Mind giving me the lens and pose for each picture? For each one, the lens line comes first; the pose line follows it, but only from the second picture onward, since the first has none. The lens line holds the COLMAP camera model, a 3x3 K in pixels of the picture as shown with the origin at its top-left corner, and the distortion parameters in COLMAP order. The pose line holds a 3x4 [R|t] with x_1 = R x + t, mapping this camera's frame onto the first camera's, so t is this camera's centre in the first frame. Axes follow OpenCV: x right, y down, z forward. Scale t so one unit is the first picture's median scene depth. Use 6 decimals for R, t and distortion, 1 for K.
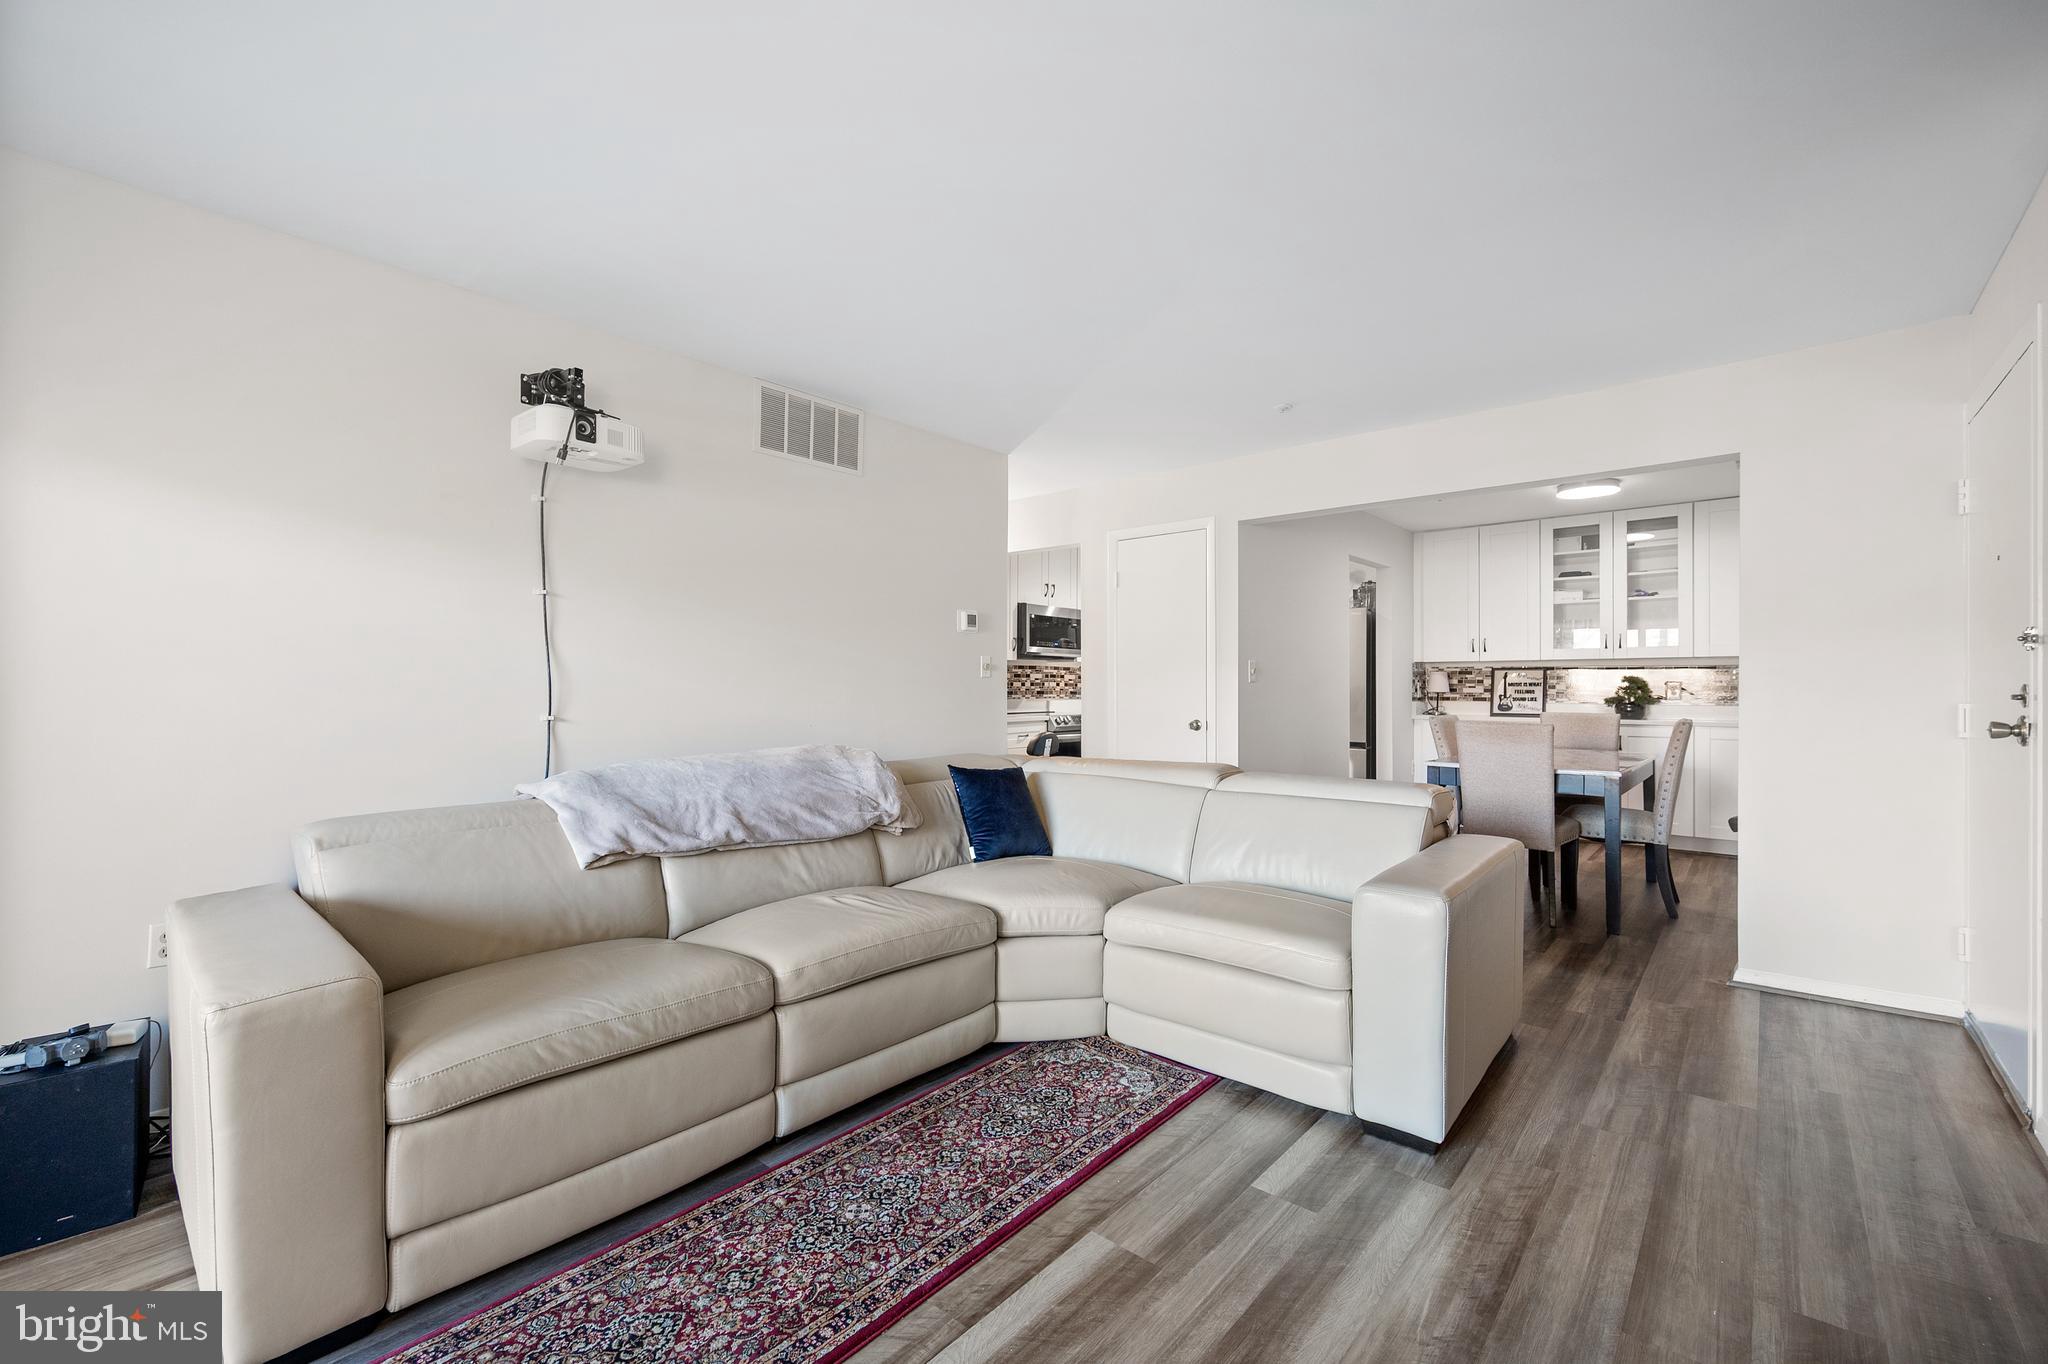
lens RADIAL K [[853.5, 0, 1022.4], [0, 853.5, 676.6], [0, 0, 1]] dist [-0.002649, -0.000039]
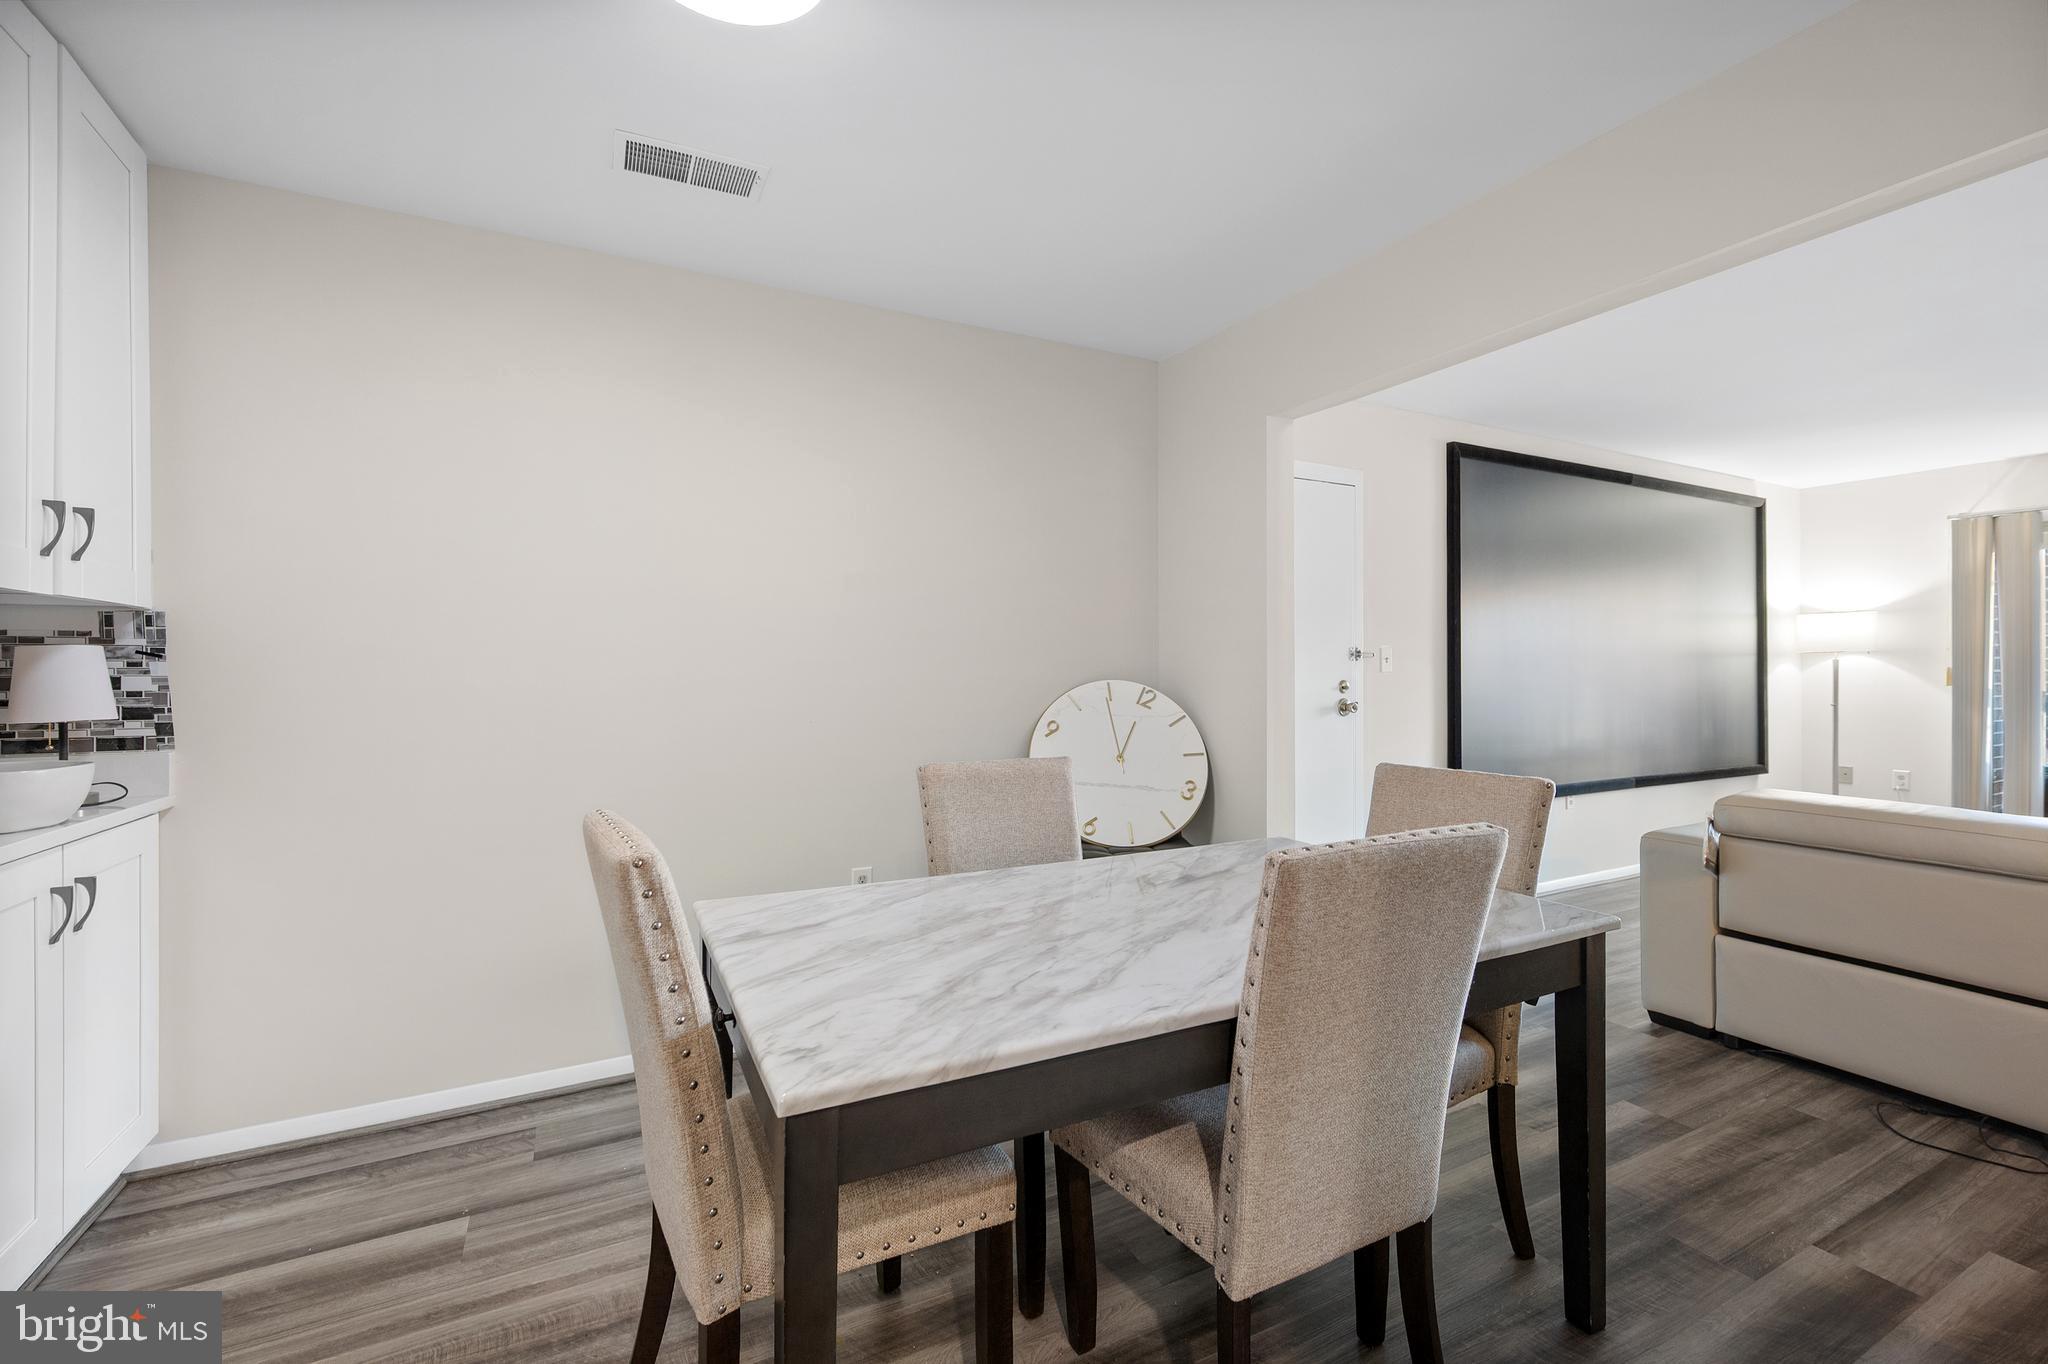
lens RADIAL K [[874.8, 0, 1024.0], [0, 874.8, 682.0], [0, 0, 1]] dist [-0.000542, 0.000079]
pose [[-0.932210, -0.002102, 0.361913, 0.694397], [-0.001369, 0.999996, 0.002281, 0.005983], [-0.361916, 0.001631, -0.932209, 1.745381]]
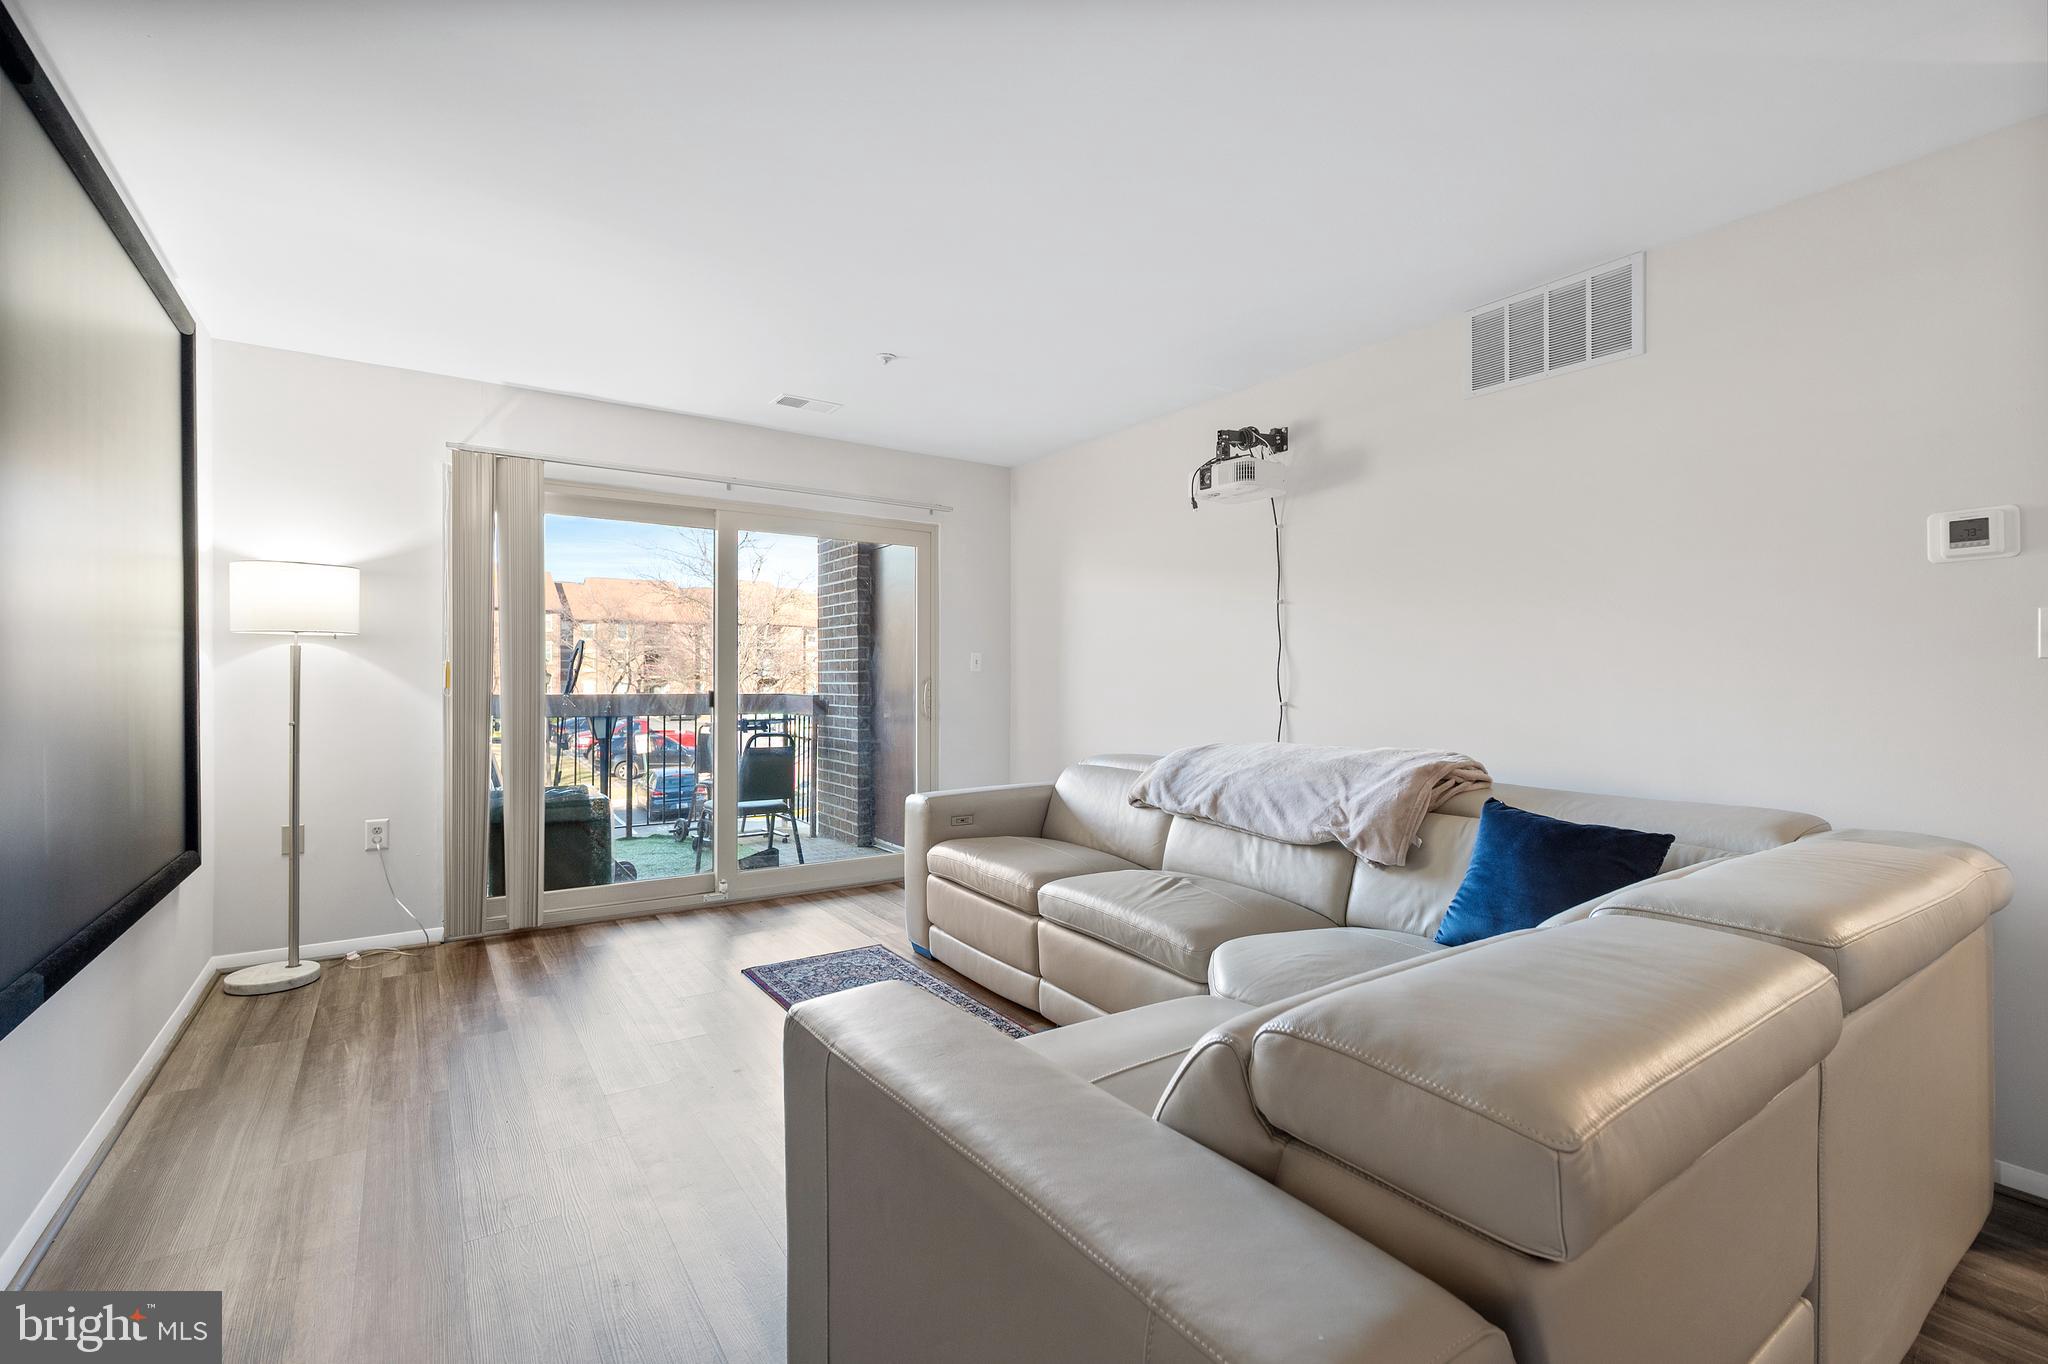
lens RADIAL K [[913.3, 0, 1024.1], [0, 913.3, 666.0], [0, 0, 1]] dist [-0.008264, -0.000017]
pose [[-0.252898, -0.014220, -0.967388, 0.628486], [0.008576, 0.999820, -0.016938, 0.010680], [0.967455, -0.012580, -0.252731, 0.757767]]
